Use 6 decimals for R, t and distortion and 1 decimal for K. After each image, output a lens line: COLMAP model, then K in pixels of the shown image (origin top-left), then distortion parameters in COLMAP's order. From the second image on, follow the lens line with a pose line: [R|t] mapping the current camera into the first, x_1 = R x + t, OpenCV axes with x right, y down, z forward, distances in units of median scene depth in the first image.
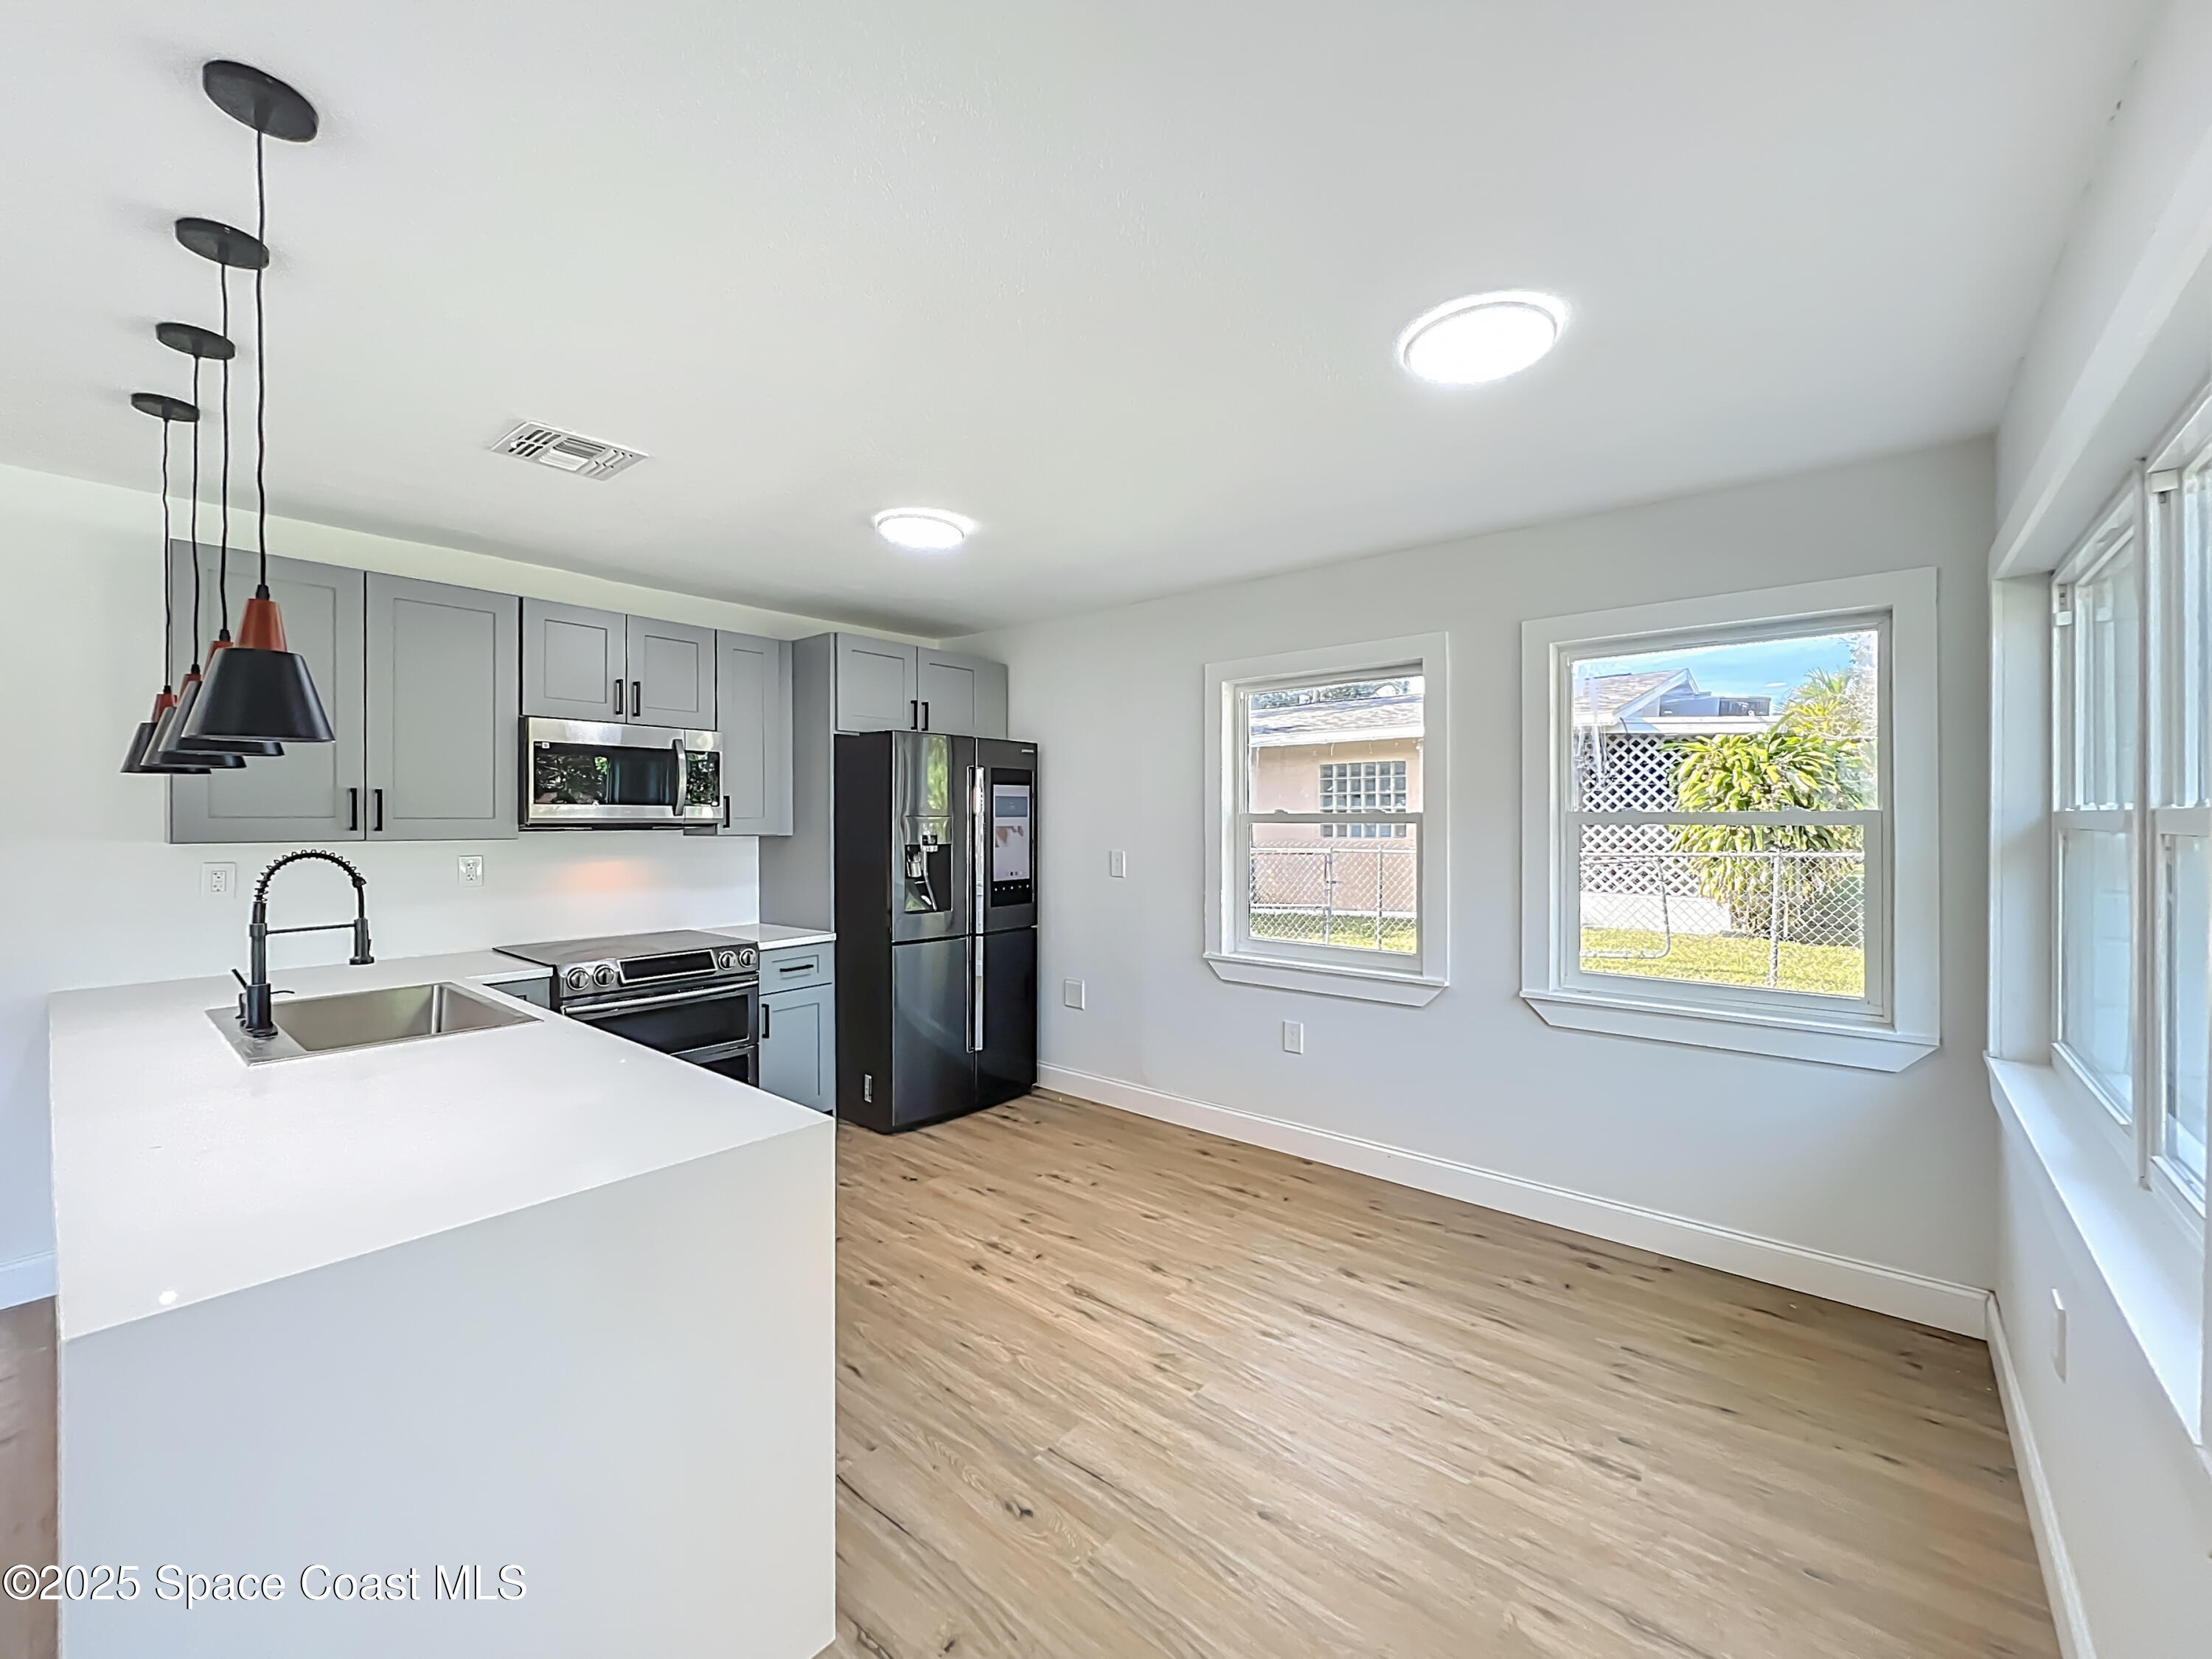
lens RADIAL K [[865.6, 0, 1097.2], [0, 865.6, 820.8], [0, 0, 1]] dist [0.000071, 0.000091]
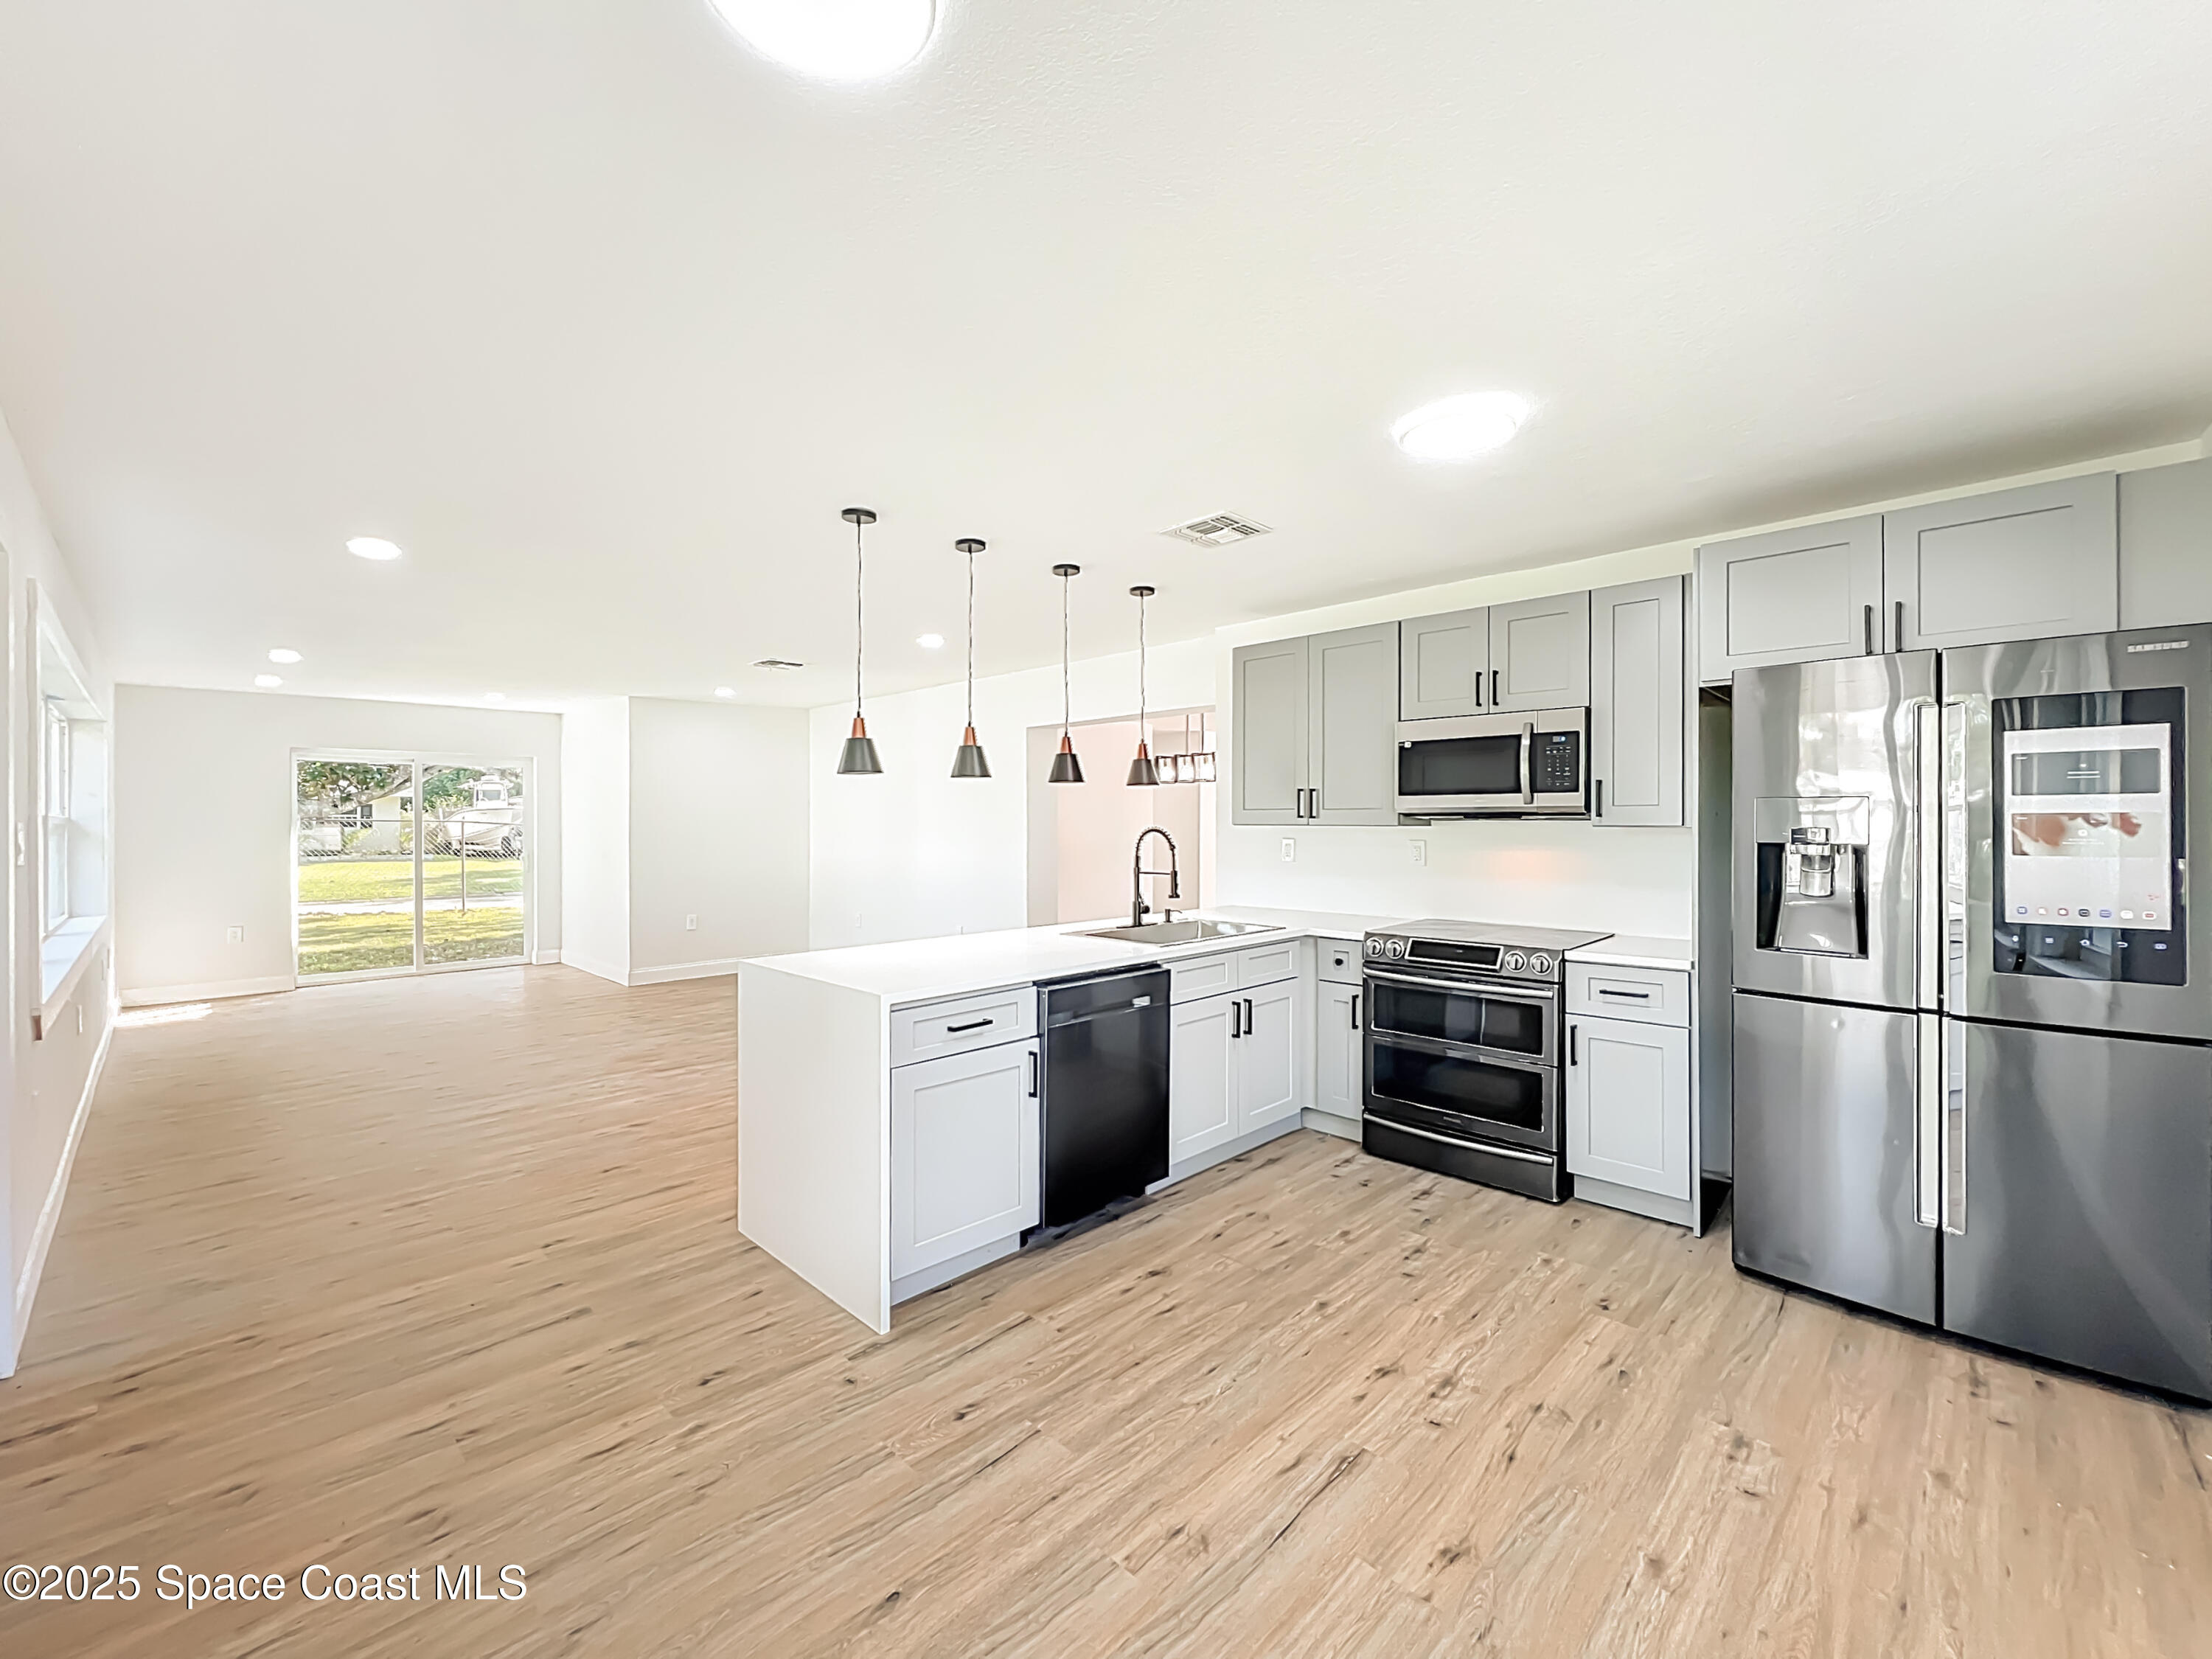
lens RADIAL K [[945.2, 0, 1180.9], [0, 945.2, 825.2], [0, 0, 1]] dist [0.000201, 0.000088]
pose [[-0.029296, 0.002551, -0.999568, 0.685827], [-0.002337, 0.999994, 0.002621, 0.019114], [0.999568, 0.002413, -0.029290, 0.800928]]
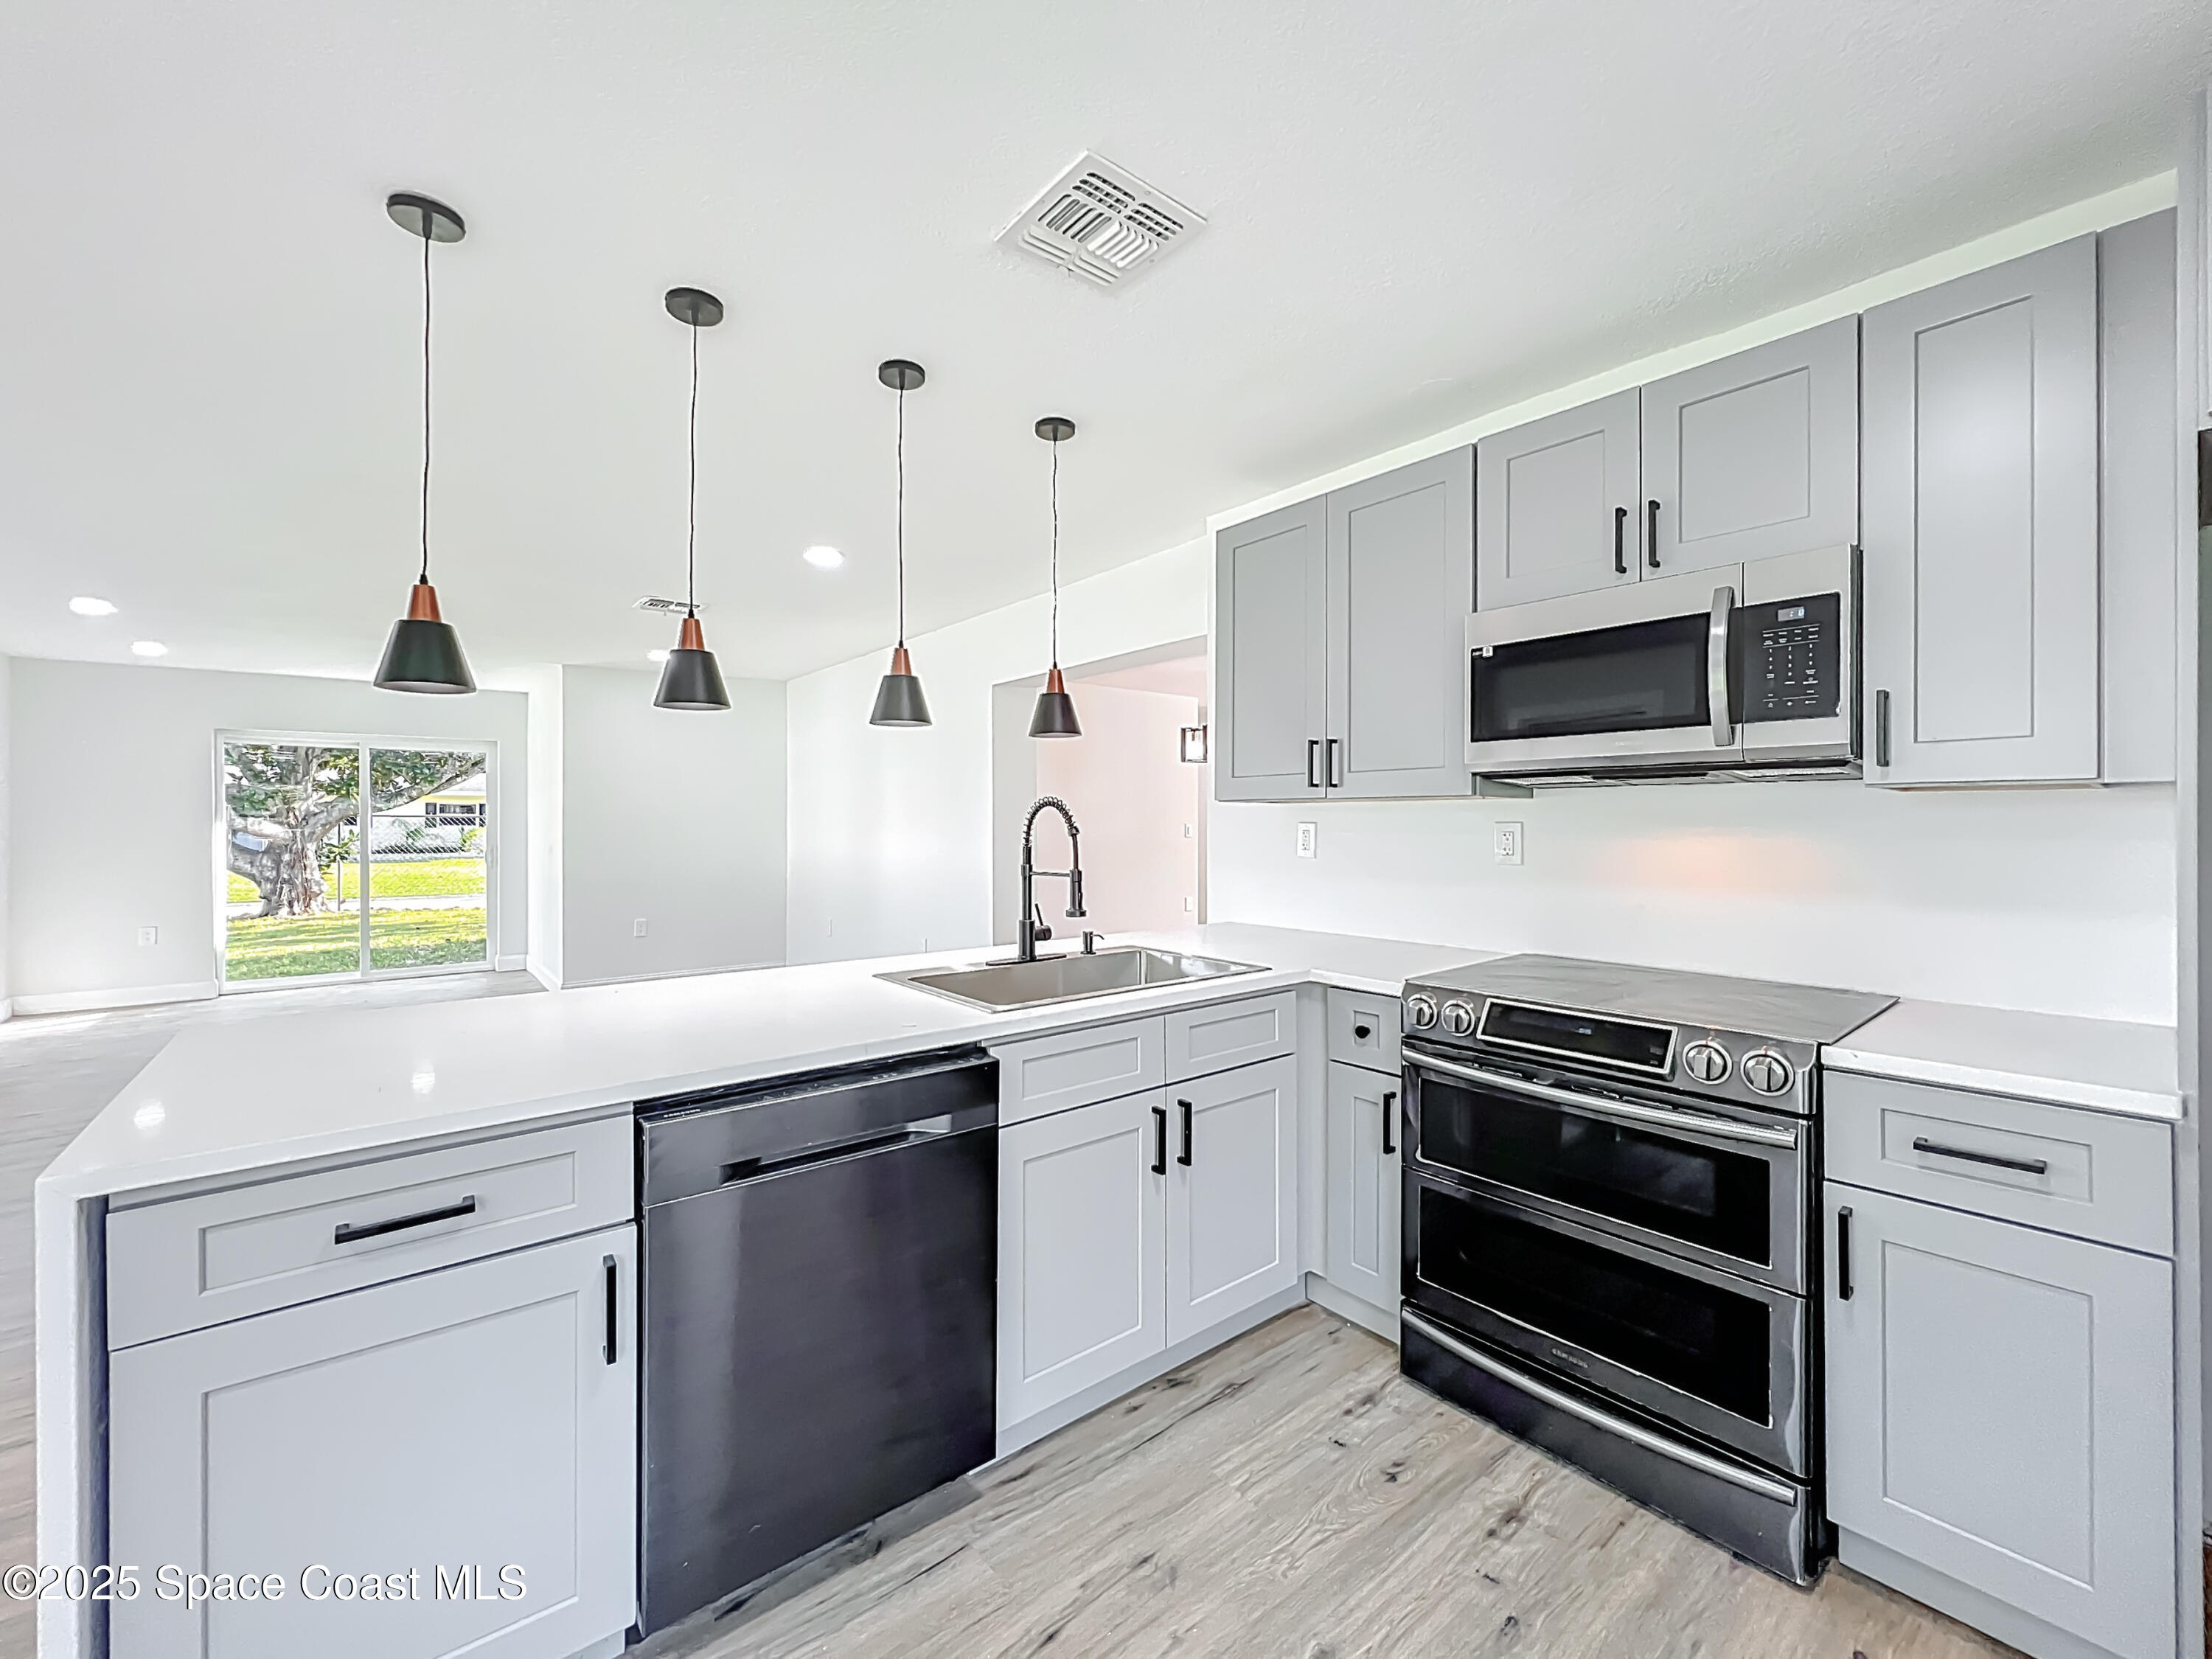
lens RADIAL K [[910.9, 0, 1164.9], [0, 910.9, 828.2], [0, 0, 1]] dist [-0.001942, -0.000255]
pose [[-0.171860, 0.003234, -0.985116, 0.094669], [-0.001255, 0.999993, 0.003502, 0.048299], [0.985121, 0.001838, -0.171855, 0.955523]]
